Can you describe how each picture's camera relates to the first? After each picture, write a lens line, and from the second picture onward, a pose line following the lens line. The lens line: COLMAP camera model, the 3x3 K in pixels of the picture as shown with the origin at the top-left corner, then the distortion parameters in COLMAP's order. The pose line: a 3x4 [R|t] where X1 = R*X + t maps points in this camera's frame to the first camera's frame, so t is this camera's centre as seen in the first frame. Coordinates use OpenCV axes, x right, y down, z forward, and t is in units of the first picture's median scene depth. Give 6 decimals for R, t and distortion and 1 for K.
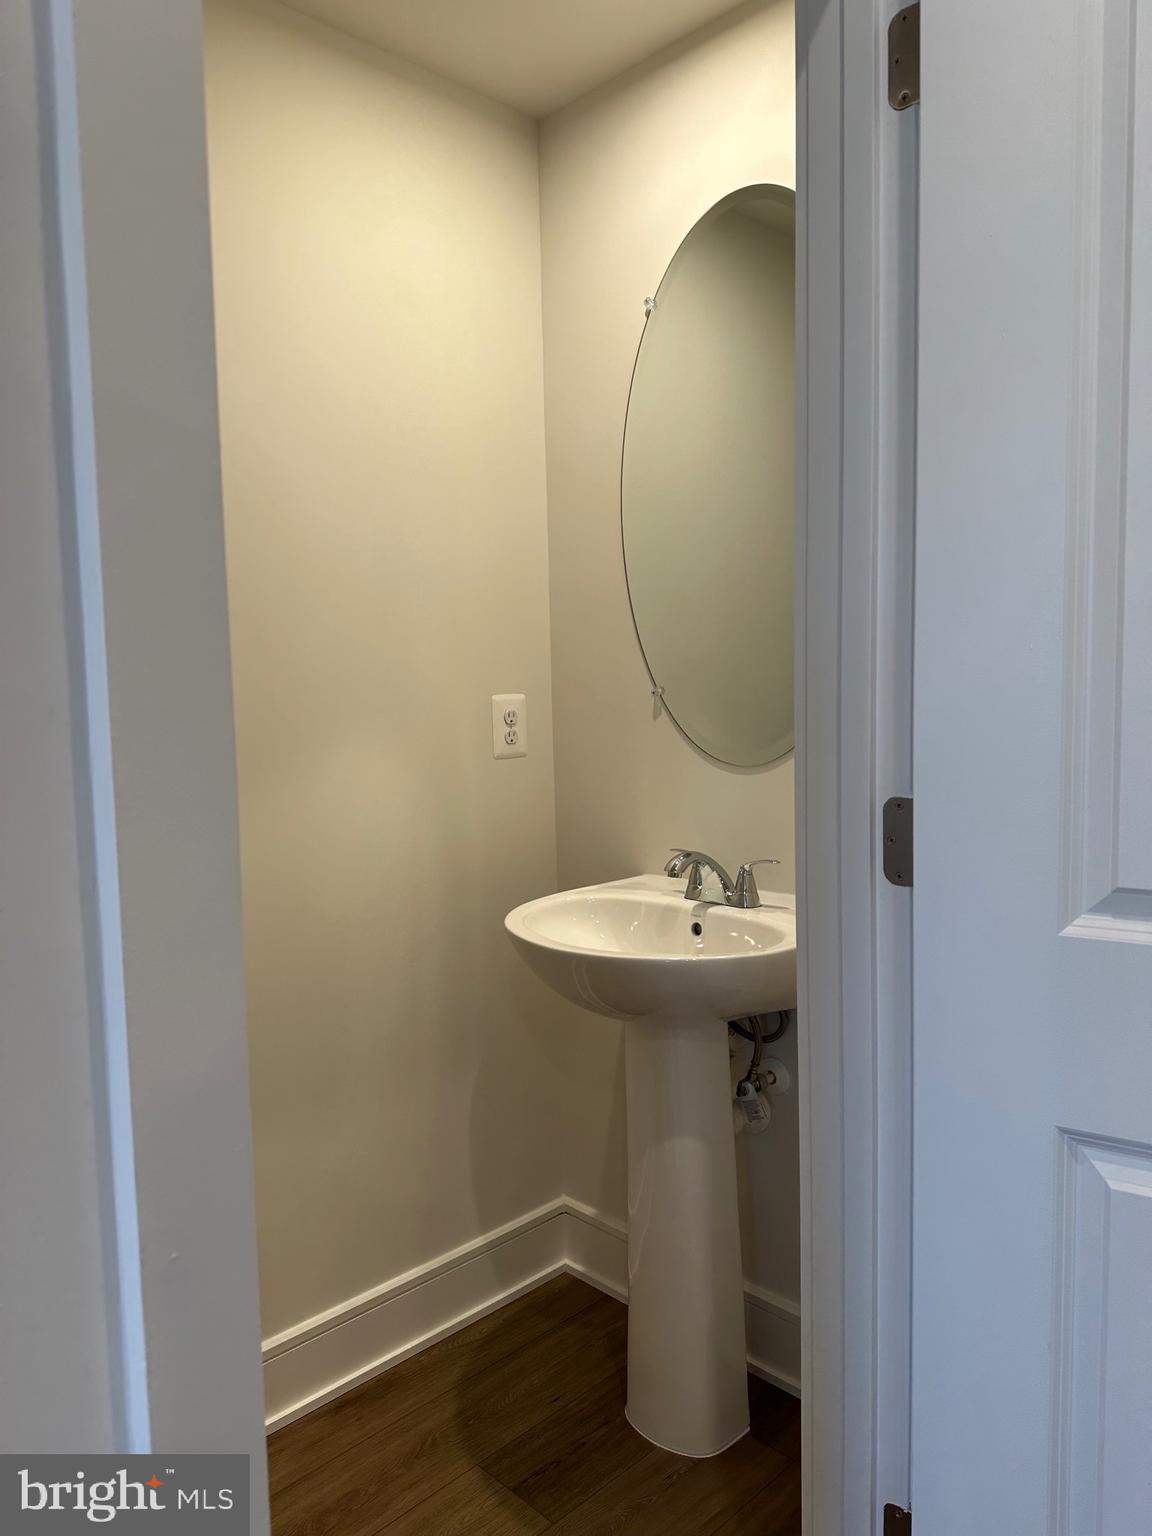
lens RADIAL K [[1085.0, 0, 576.0], [0, 1085.0, 768.0], [0, 0, 1]] dist [-0.001796, -0.001054]
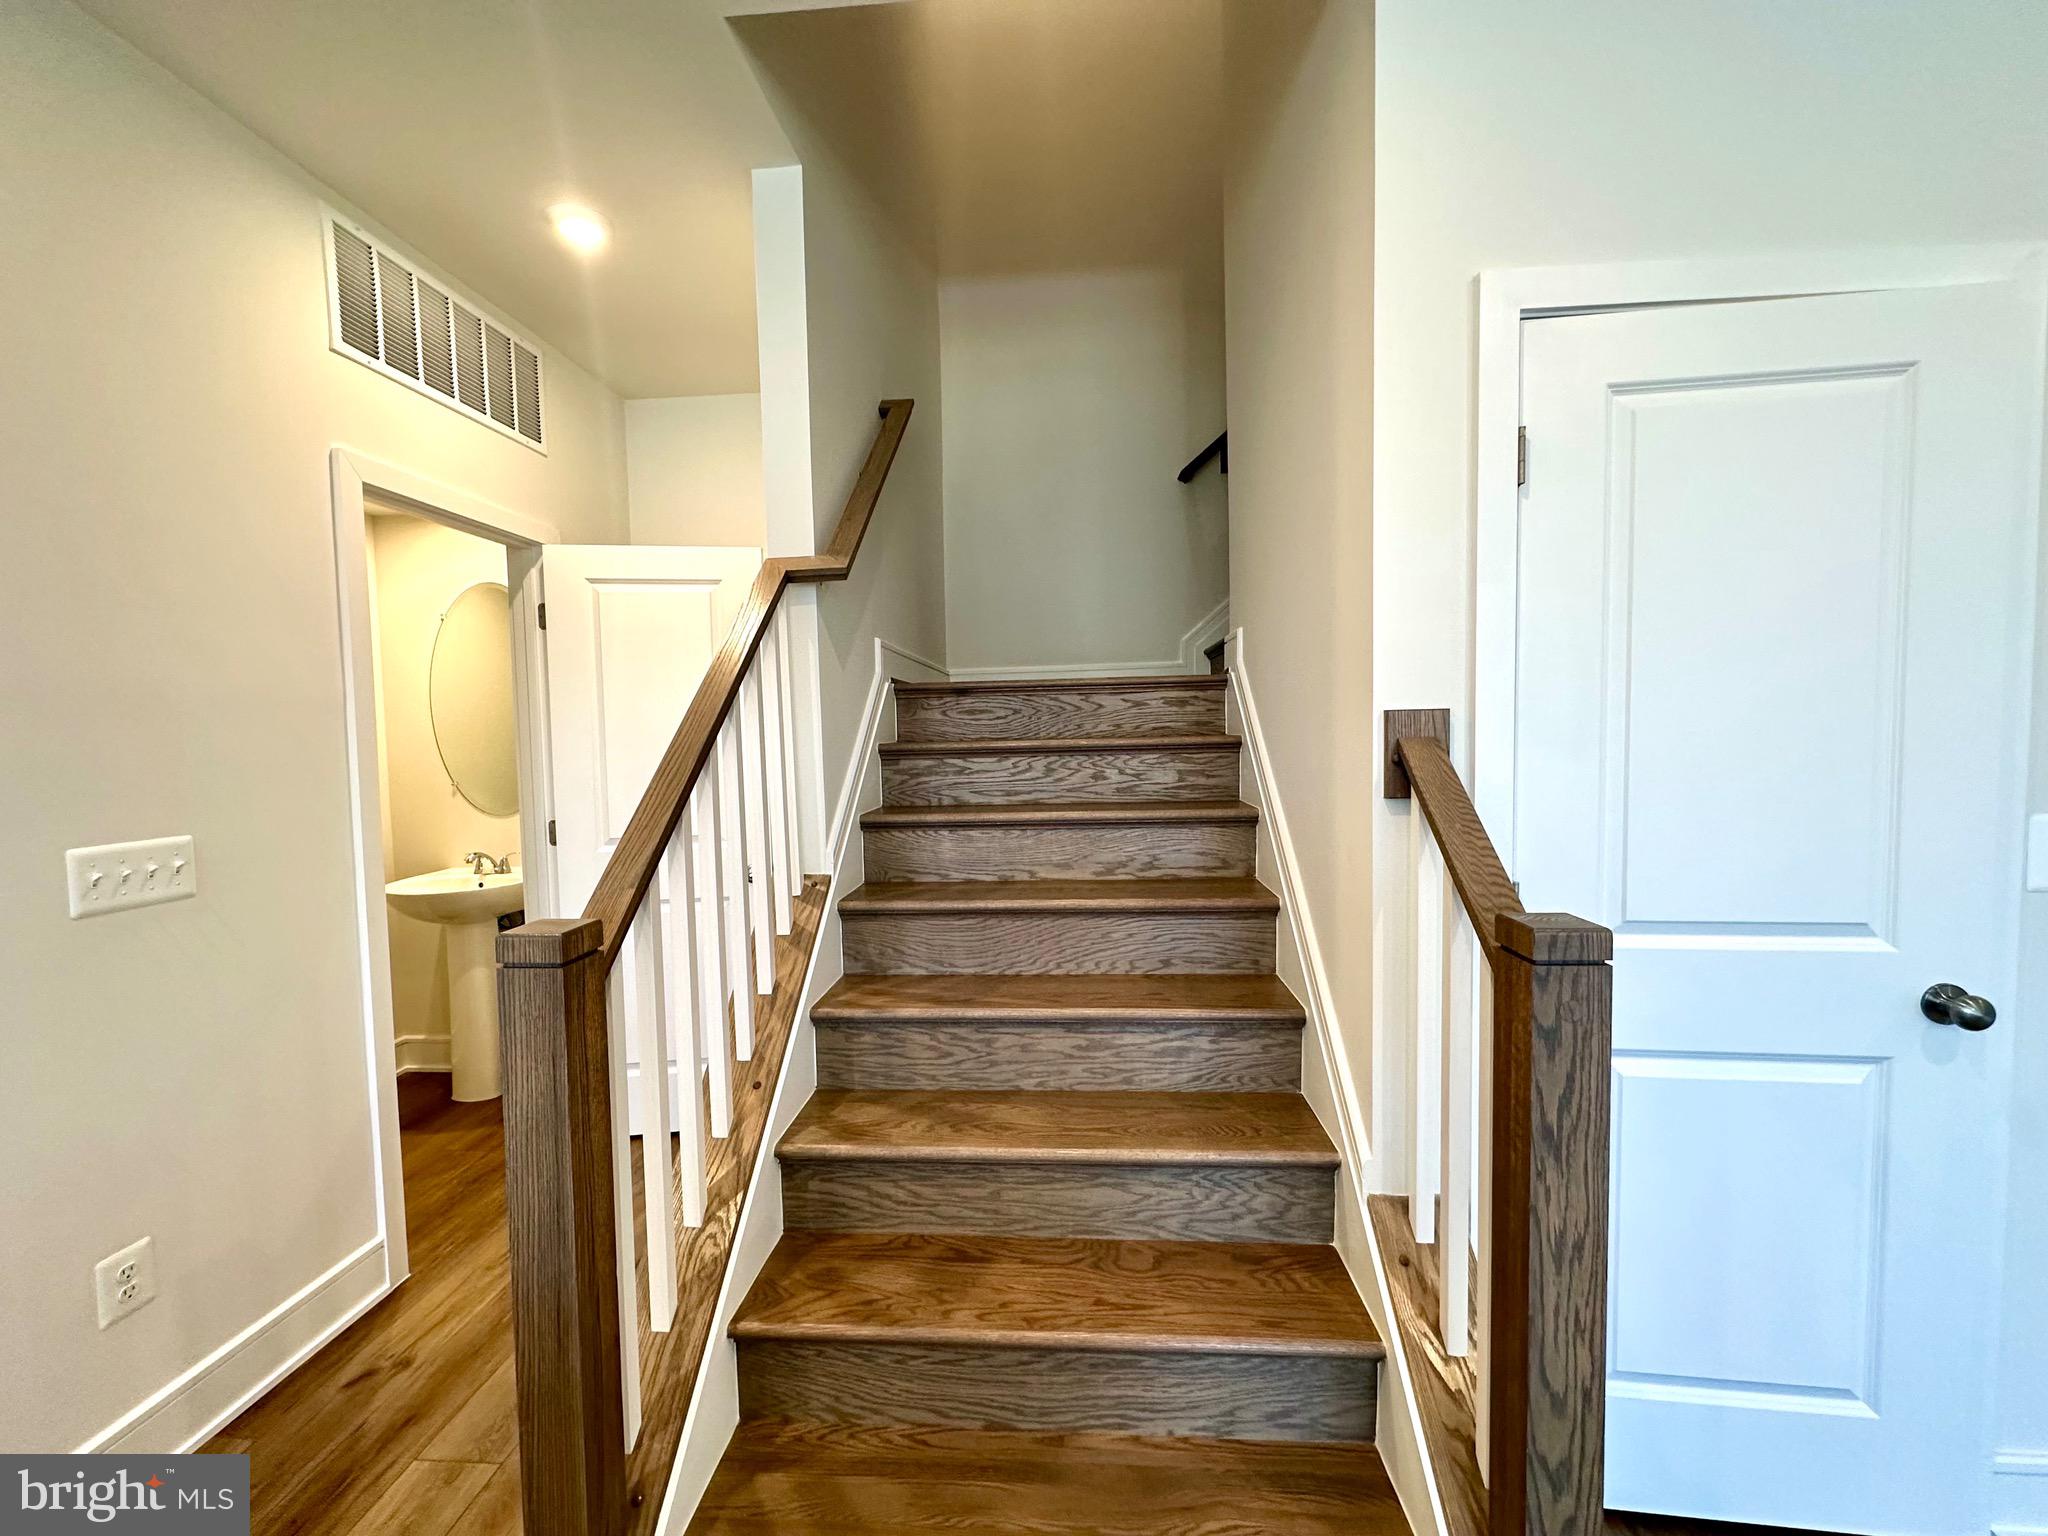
lens RADIAL K [[806.3, 0, 1024.0], [0, 806.3, 768.0], [0, 0, 1]] dist [0.008543, 0.000034]
pose [[0.758914, -0.021715, 0.650829, -0.141448], [0.048623, 0.998543, -0.023381, -0.011891], [-0.649373, 0.049390, 0.758864, -1.195478]]
